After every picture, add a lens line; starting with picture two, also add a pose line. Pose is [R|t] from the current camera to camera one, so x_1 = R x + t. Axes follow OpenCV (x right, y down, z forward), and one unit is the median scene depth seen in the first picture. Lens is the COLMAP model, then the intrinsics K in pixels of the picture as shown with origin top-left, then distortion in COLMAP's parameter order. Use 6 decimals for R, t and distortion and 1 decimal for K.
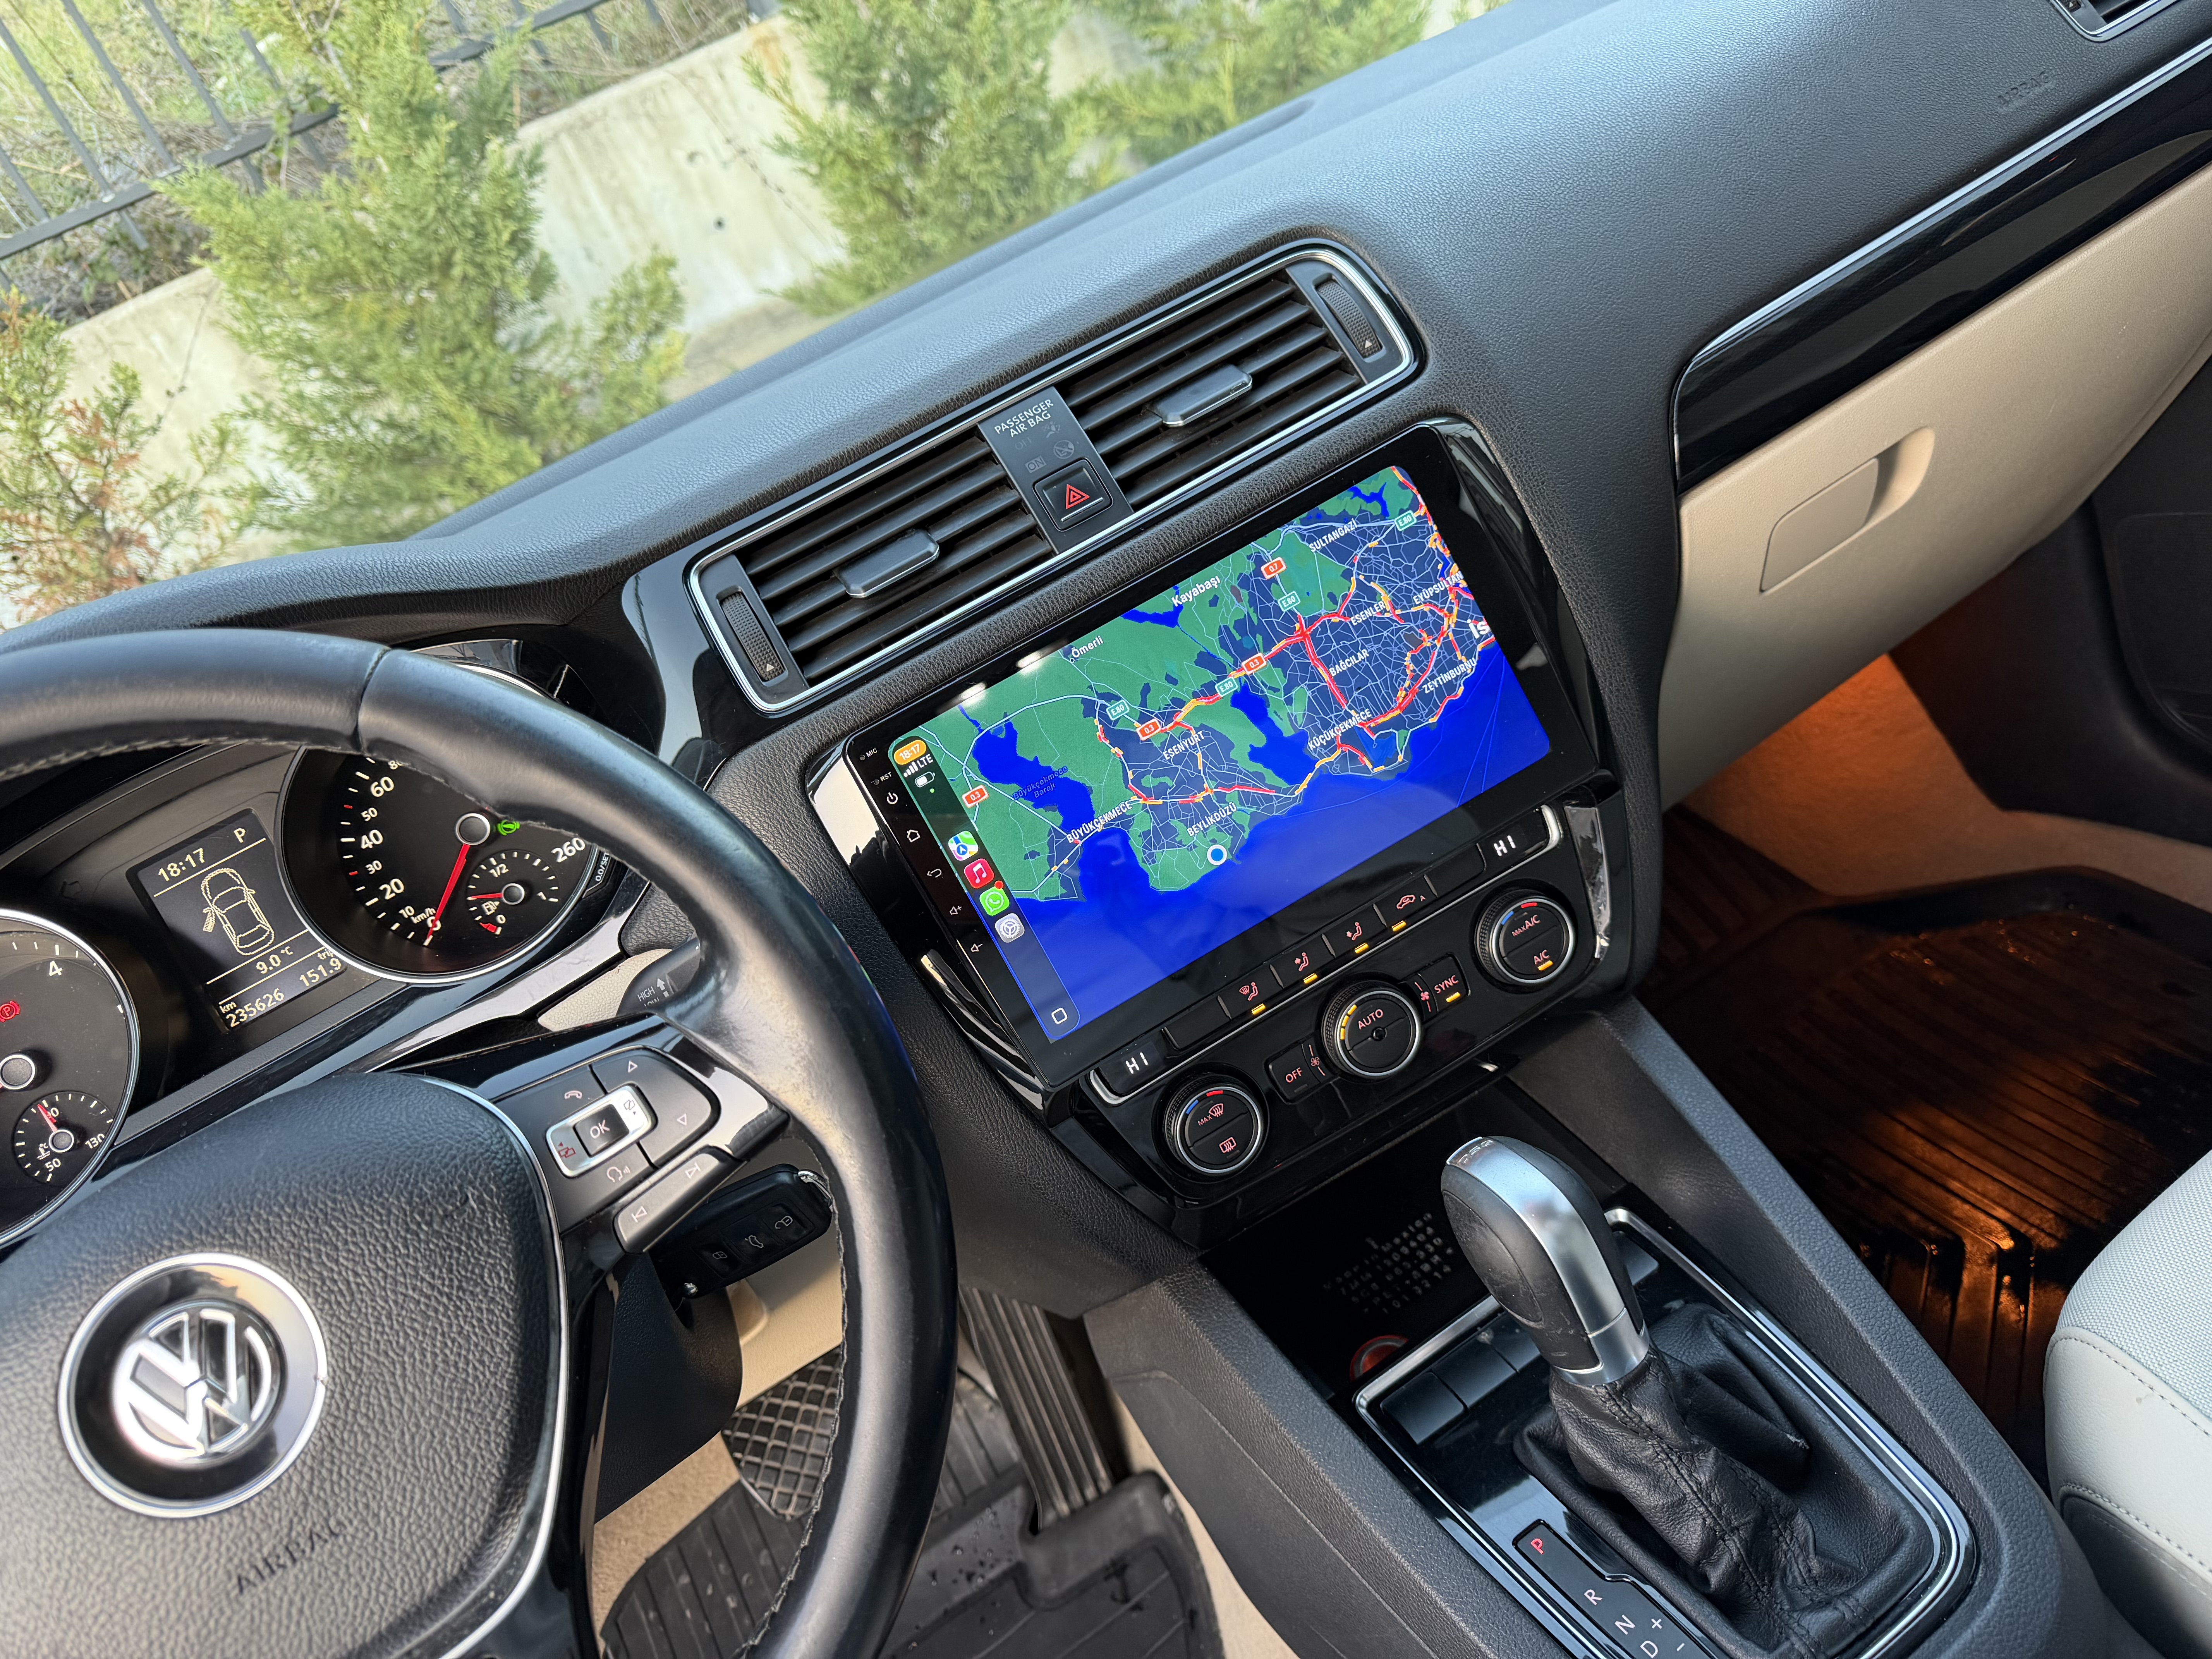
lens RADIAL K [[1591.6, 0, 1123.2], [0, 1591.6, 819.9], [0, 0, 1]] dist [-0.003810, -0.008441]
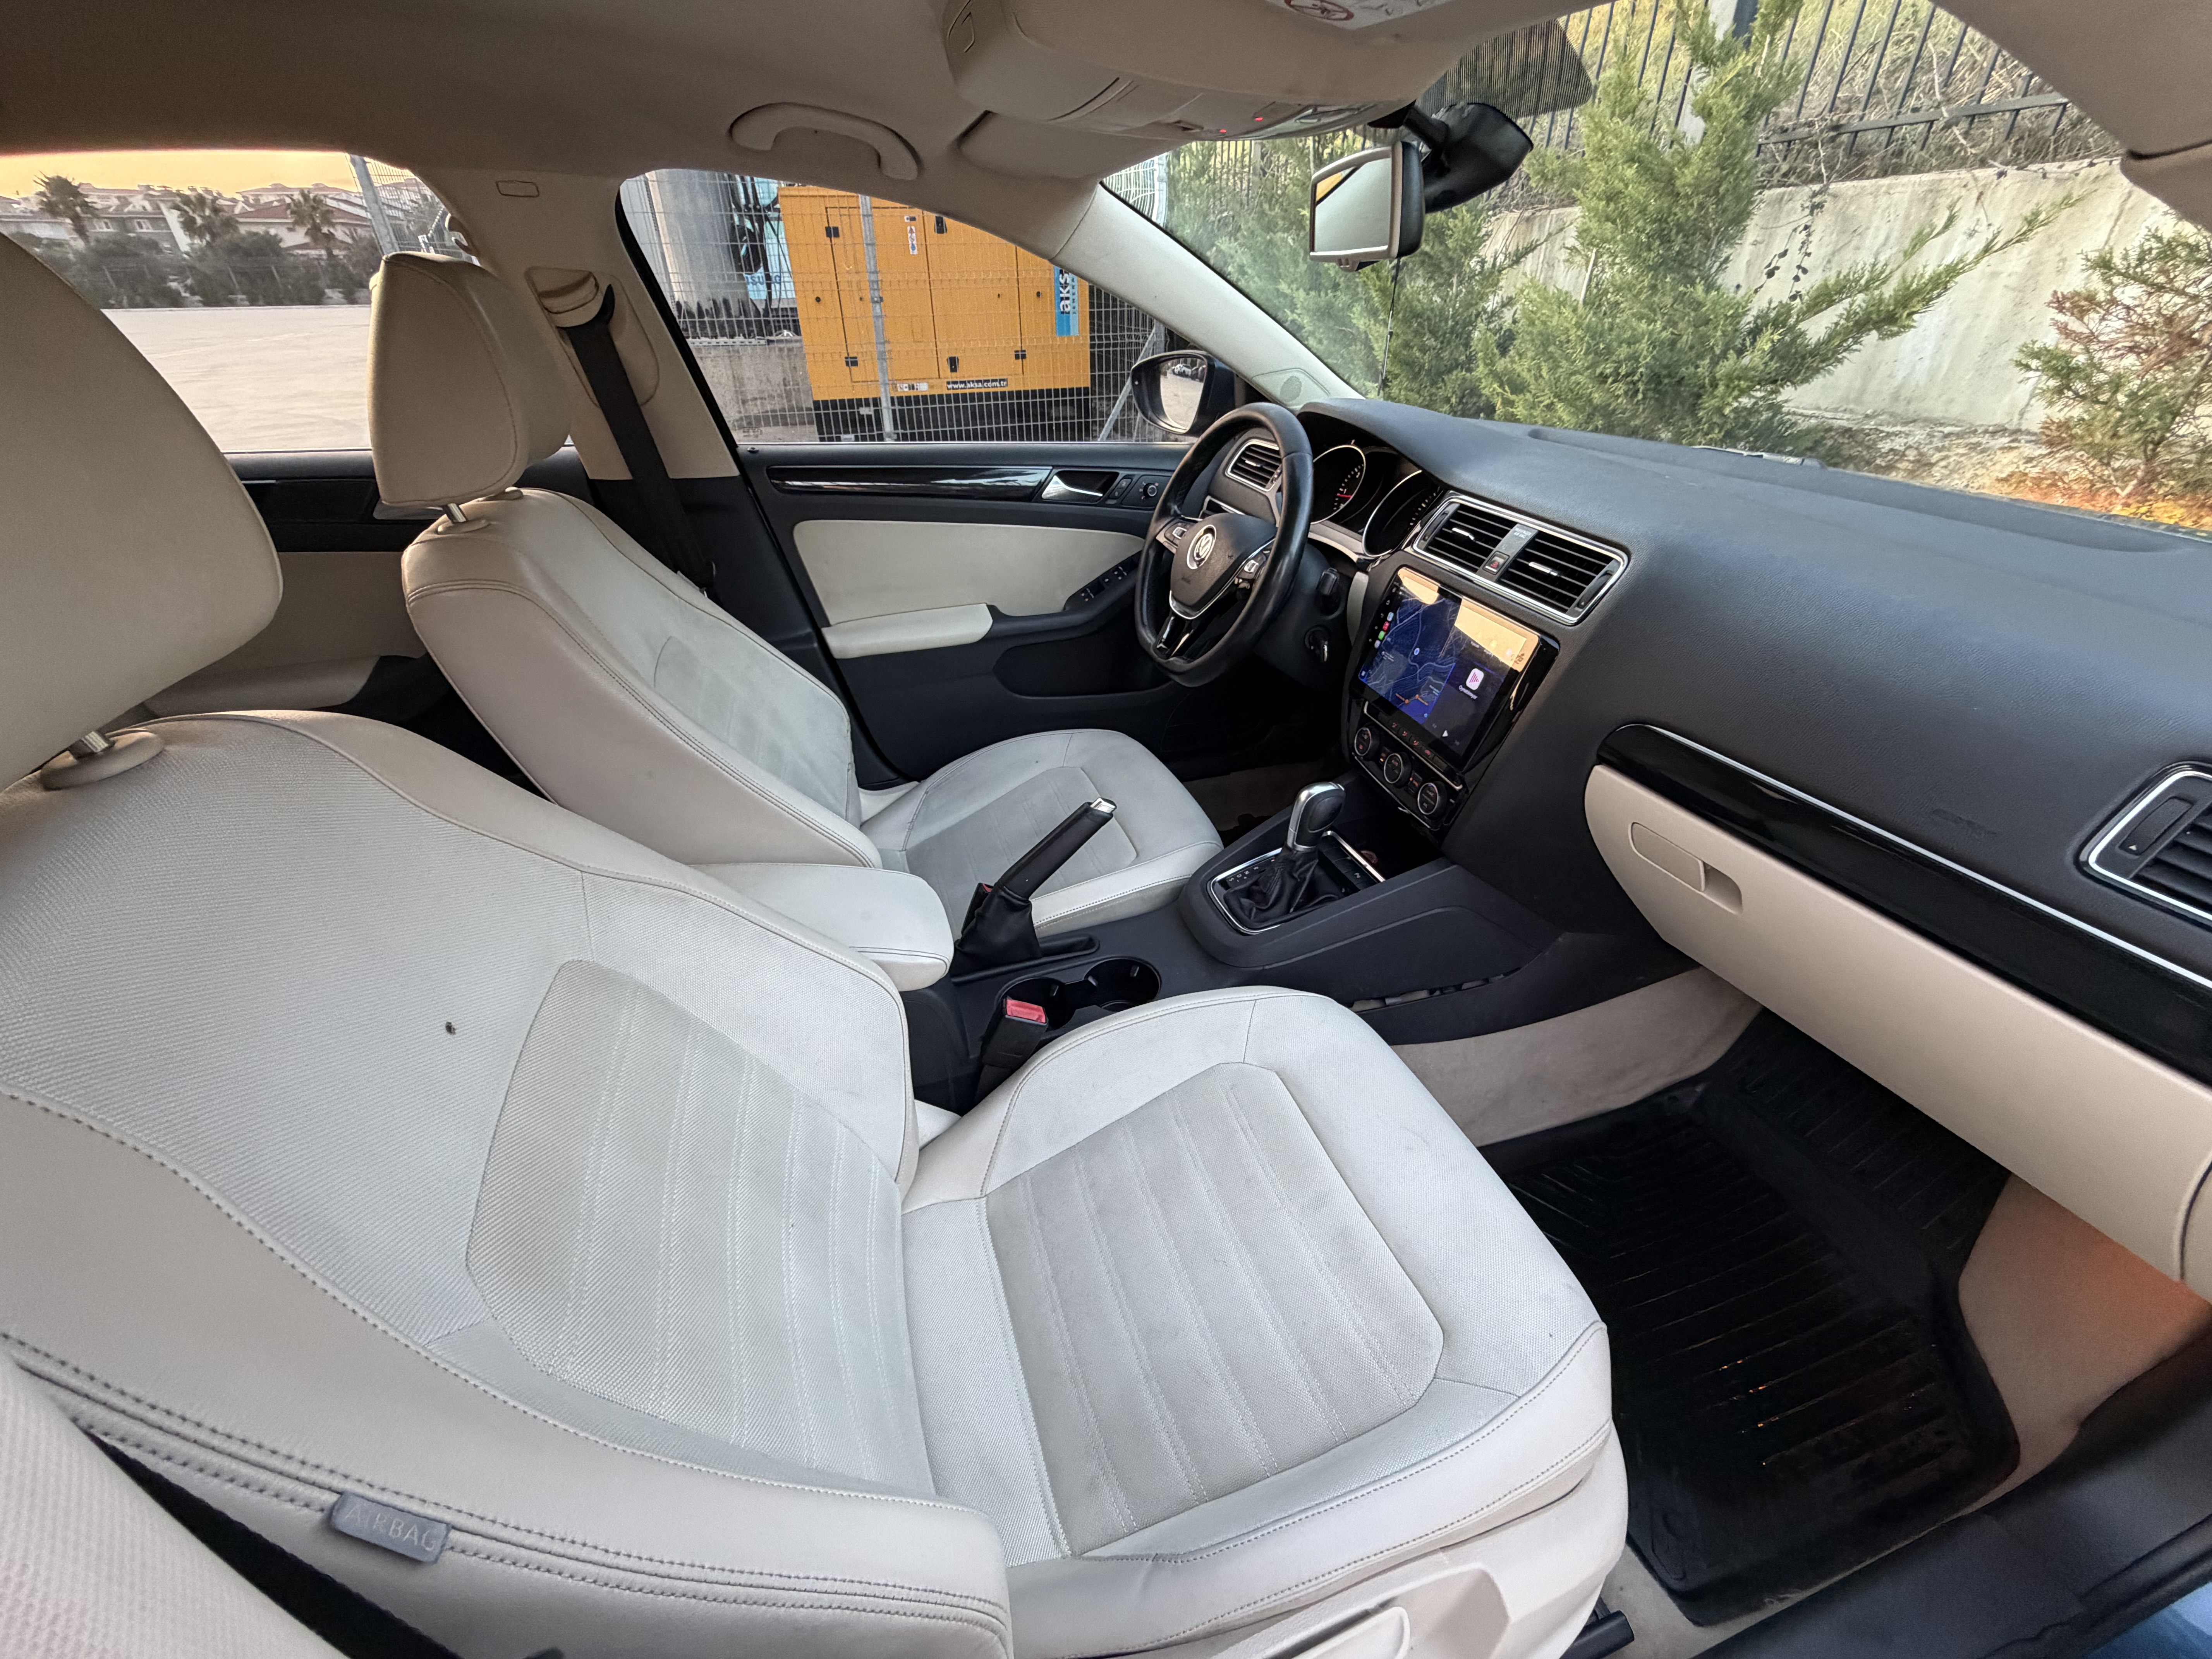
lens RADIAL K [[878.7, 0, 1094.3], [0, 878.7, 829.3], [0, 0, 1]] dist [-0.007357, -0.000355]
pose [[-0.103130, 0.820341, -0.562498, 0.738745], [-0.368555, 0.493745, 0.787644, -0.533632], [0.923868, 0.288541, 0.251421, 0.067786]]
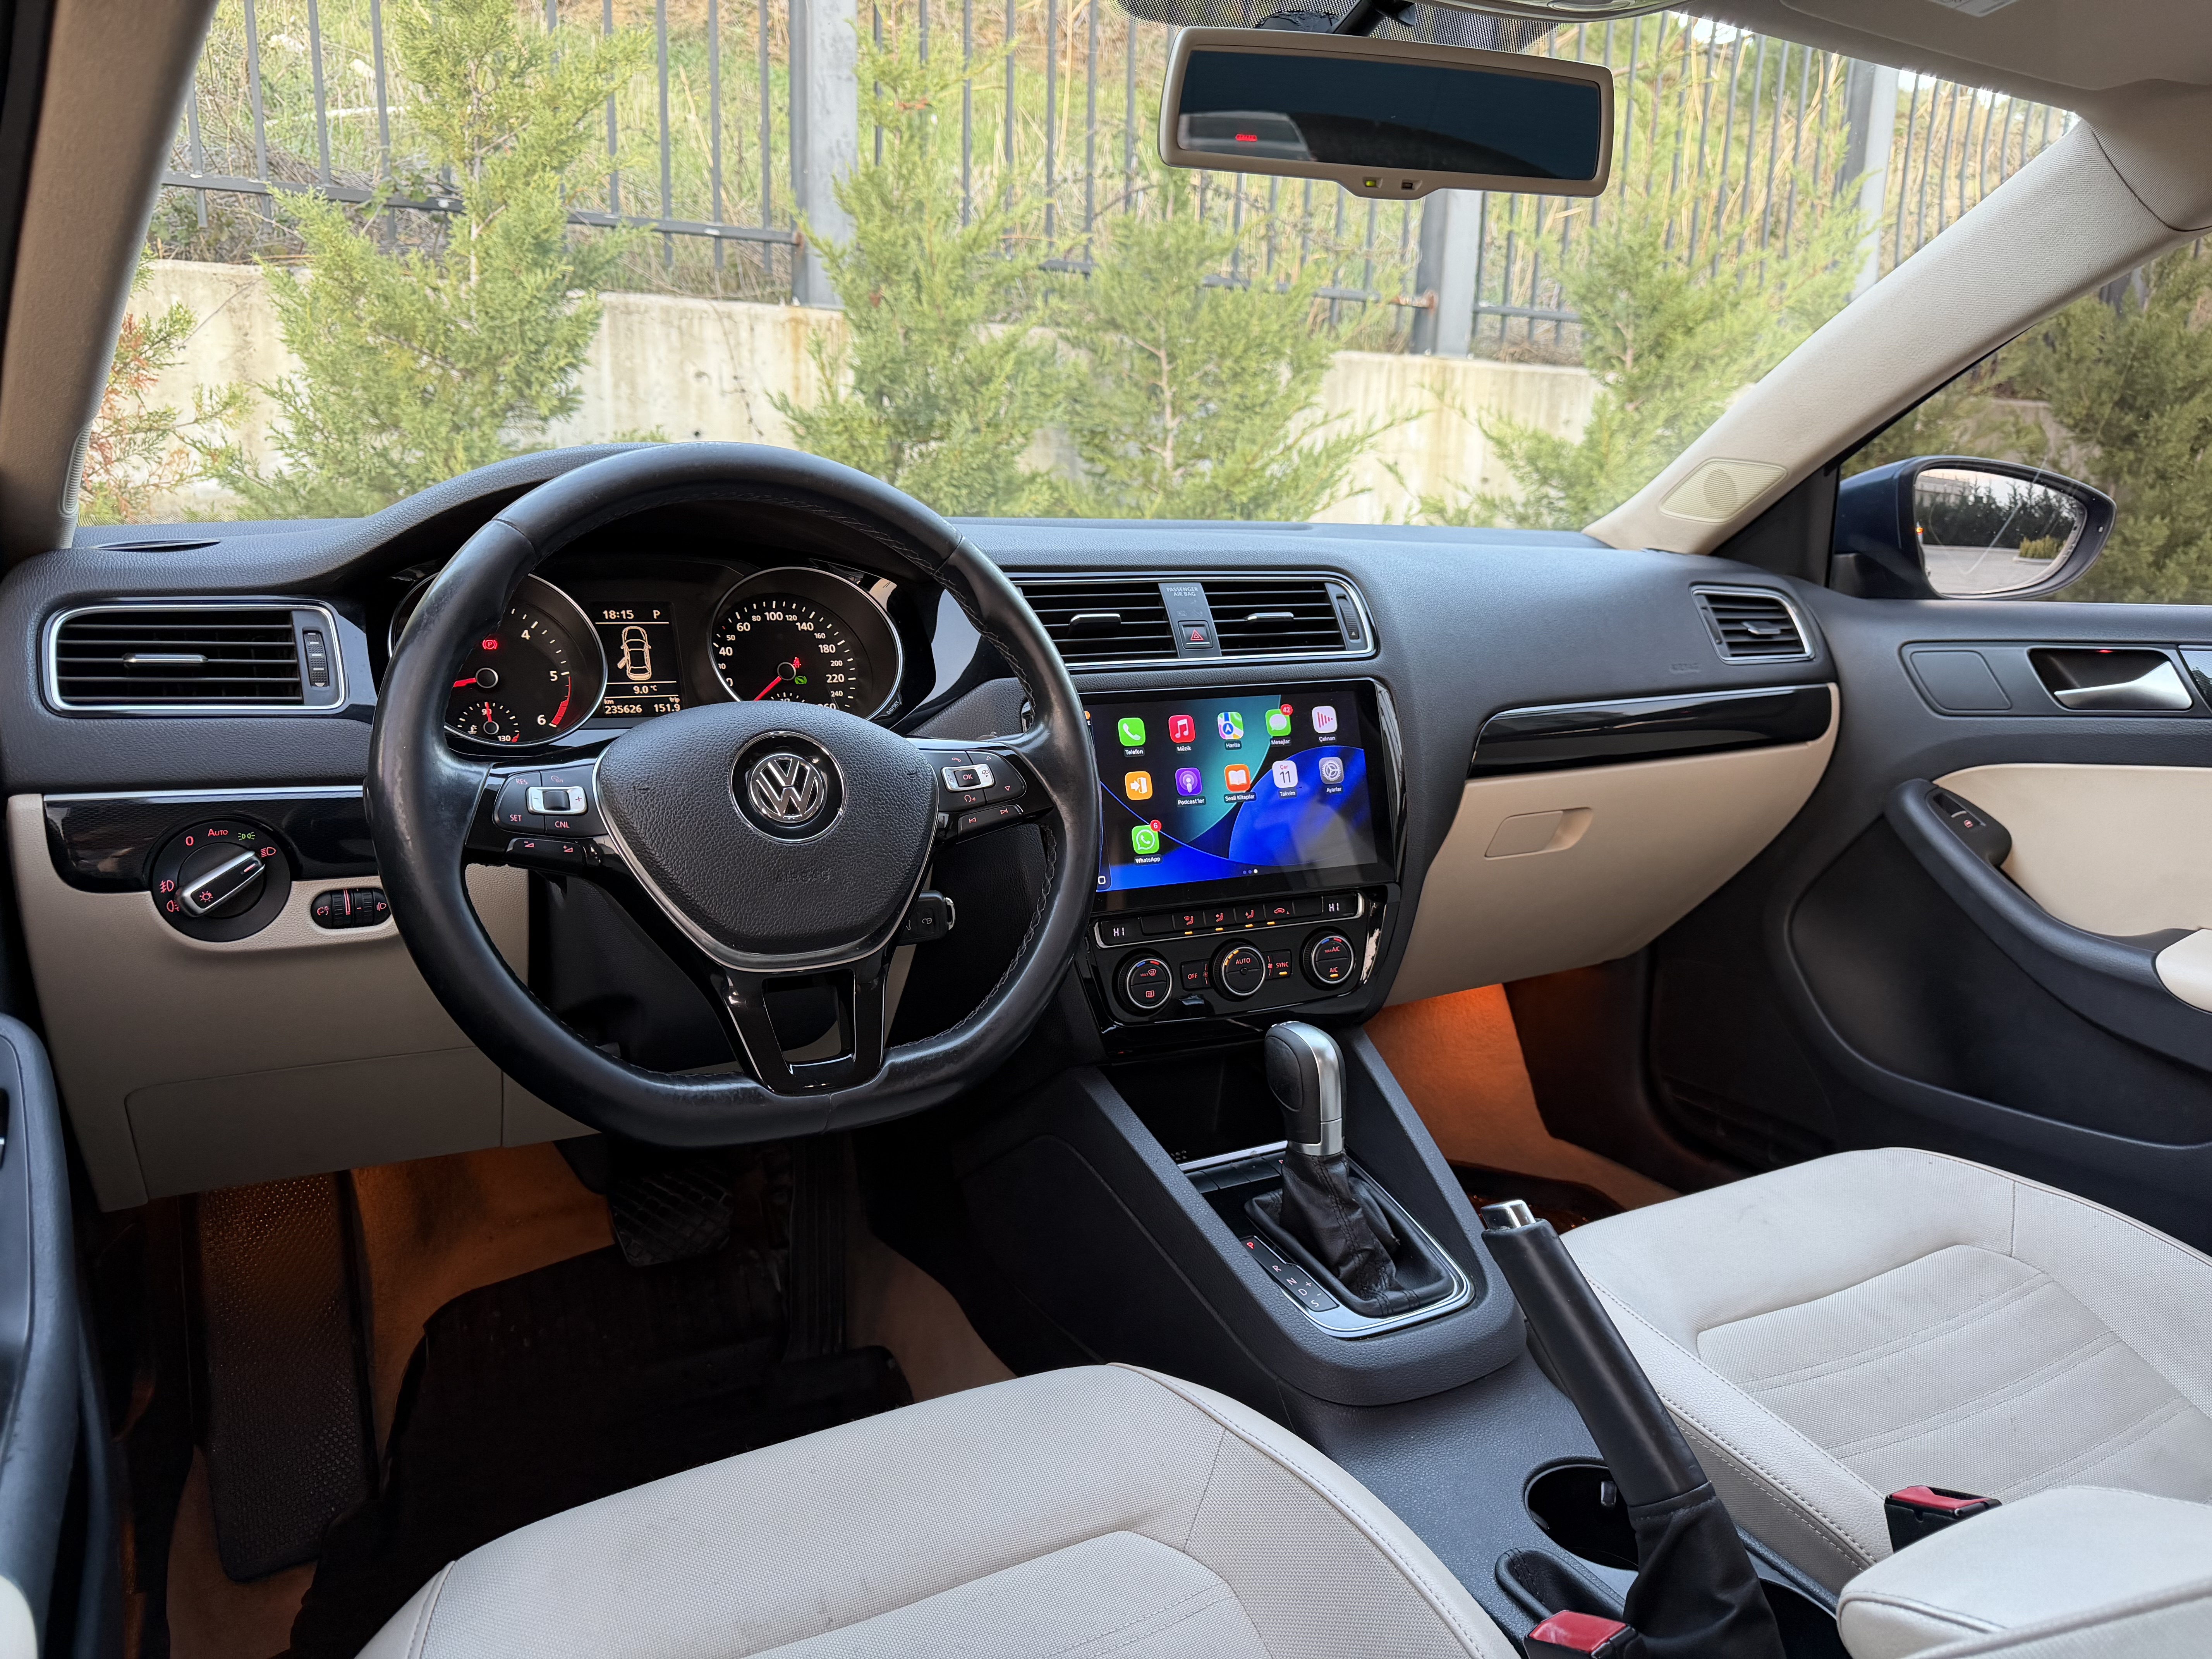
lens RADIAL K [[1552.5, 0, 1113.6], [0, 1552.5, 841.3], [0, 0, 1]] dist [0.114412, -0.204063]
pose [[0.906743, 0.389463, 0.161662, -0.187422], [-0.342238, 0.903656, -0.257446, 0.303863], [-0.246353, 0.178111, 0.952674, -0.398296]]
